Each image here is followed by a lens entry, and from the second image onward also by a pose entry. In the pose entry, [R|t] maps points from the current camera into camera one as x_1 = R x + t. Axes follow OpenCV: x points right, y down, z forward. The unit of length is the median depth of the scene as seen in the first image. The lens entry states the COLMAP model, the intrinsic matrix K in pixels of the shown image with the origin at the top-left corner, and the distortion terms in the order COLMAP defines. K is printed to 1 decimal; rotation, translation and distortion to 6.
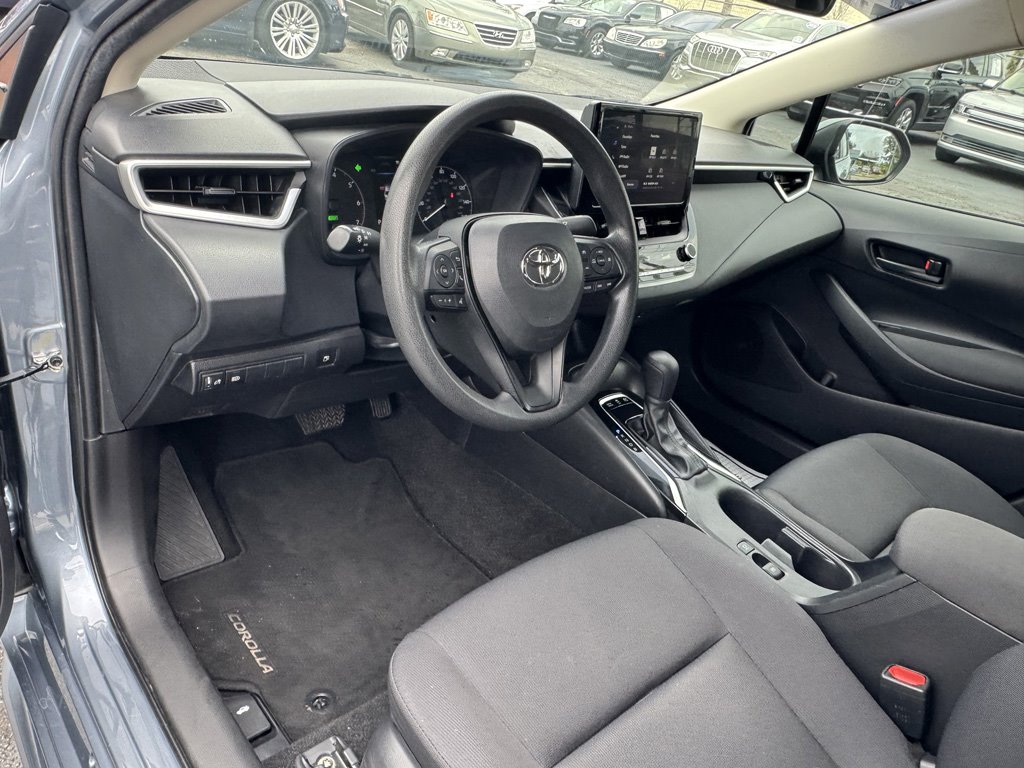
lens RADIAL K [[735.0, 0, 512.0], [0, 735.0, 384.0], [0, 0, 1]] dist [-0.005936, 0.008285]
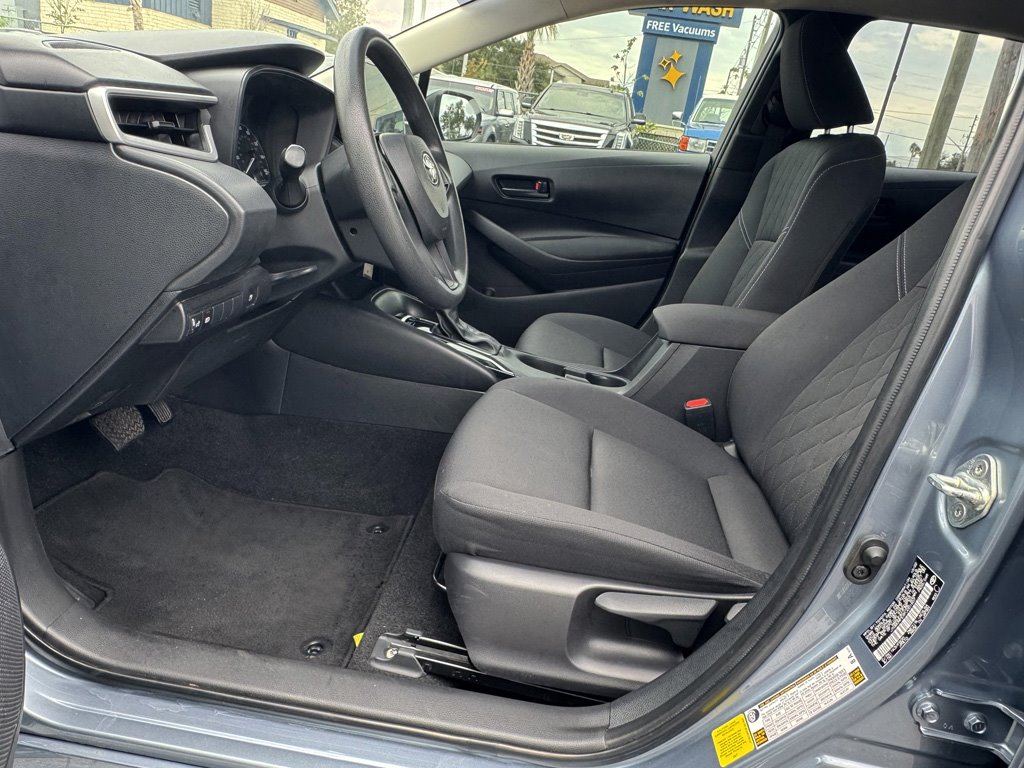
lens RADIAL K [[735.0, 0, 512.0], [0, 735.0, 384.0], [0, 0, 1]] dist [-0.005936, 0.008285]
pose [[0.742463, -0.292888, 0.602466, -0.534683], [0.319683, 0.945254, 0.065564, 0.107909], [-0.588686, 0.143919, 0.795447, -0.004878]]
